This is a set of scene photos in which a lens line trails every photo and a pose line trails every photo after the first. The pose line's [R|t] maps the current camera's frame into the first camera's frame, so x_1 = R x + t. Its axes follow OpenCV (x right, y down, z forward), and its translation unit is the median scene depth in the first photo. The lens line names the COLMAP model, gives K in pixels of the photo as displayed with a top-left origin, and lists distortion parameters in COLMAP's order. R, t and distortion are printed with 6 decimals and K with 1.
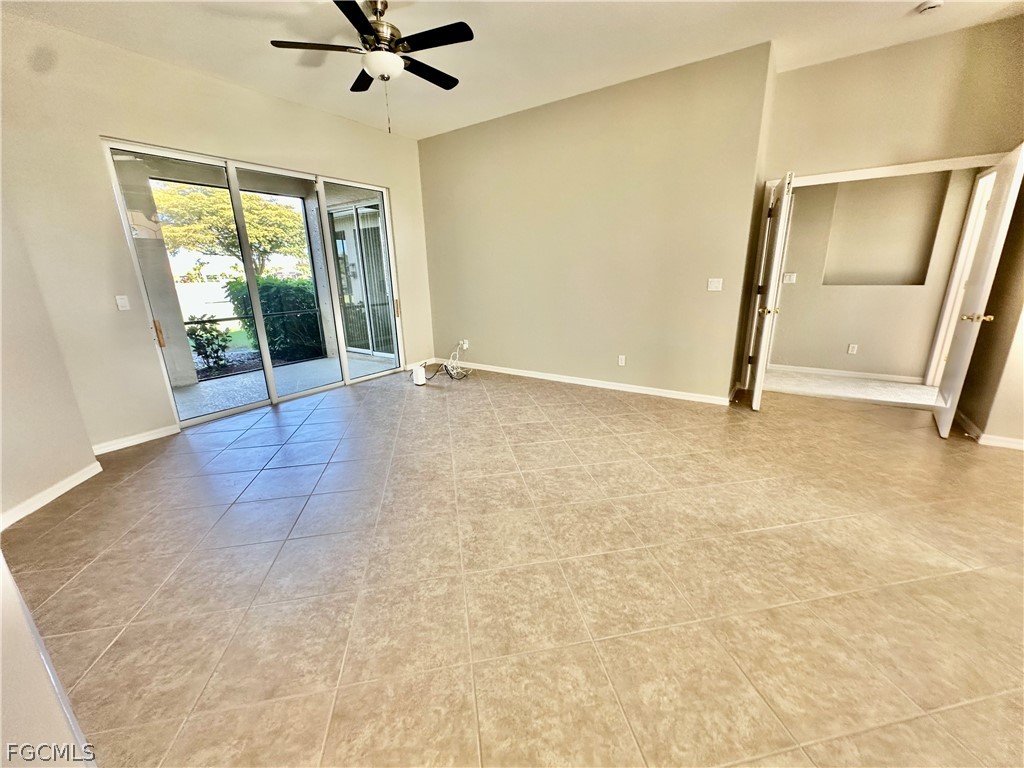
lens RADIAL K [[408.2, 0, 510.3], [0, 408.2, 381.9], [0, 0, 1]] dist [-0.004686, 0.000919]
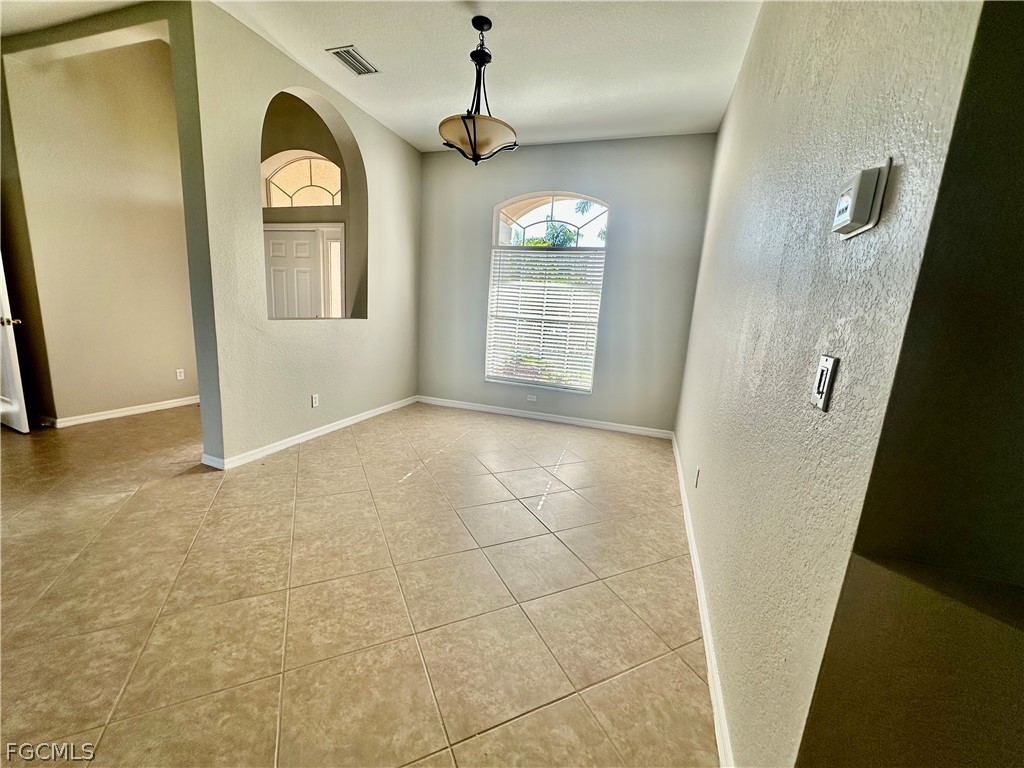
lens RADIAL K [[408.2, 0, 514.6], [0, 408.2, 385.3], [0, 0, 1]] dist [-0.004686, 0.000919]
pose [[-0.273400, -0.171625, 0.946466, -0.535174], [0.206421, 0.950562, 0.231995, 0.062426], [-0.939491, 0.258798, -0.224457, -0.013704]]
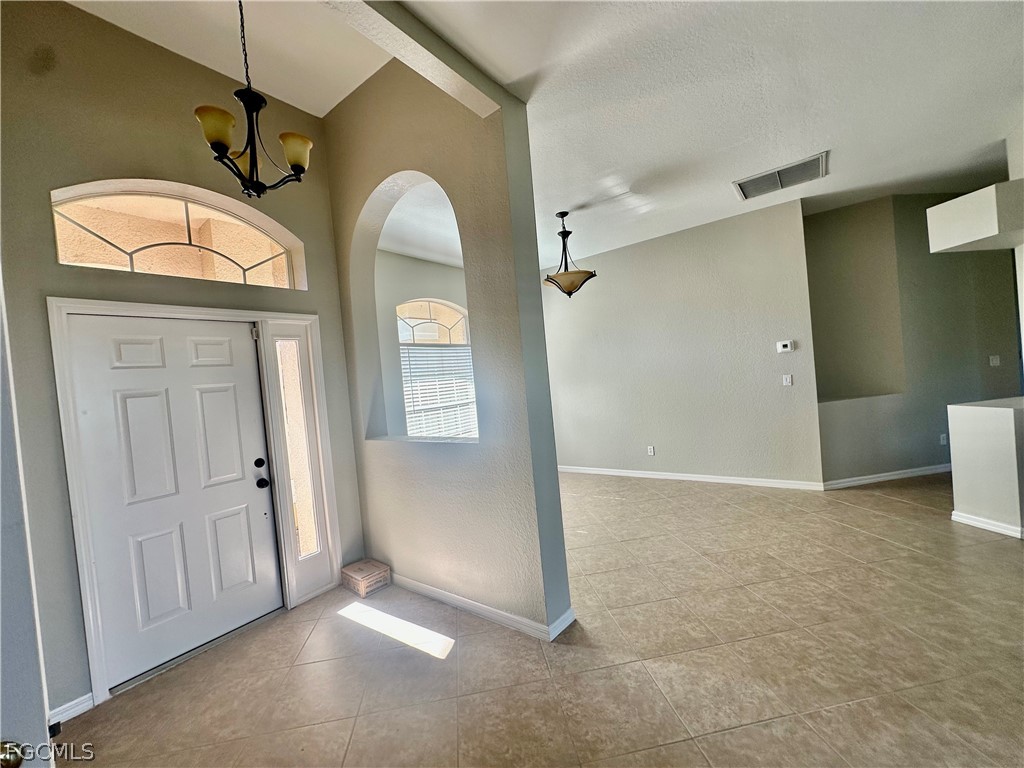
lens RADIAL K [[408.2, 0, 512.9], [0, 408.2, 389.6], [0, 0, 1]] dist [-0.004686, 0.000919]
pose [[-0.992285, 0.115776, 0.044350, 1.471052], [0.123684, 0.949135, 0.289561, -0.648855], [-0.008569, 0.292812, -0.956131, 2.003015]]
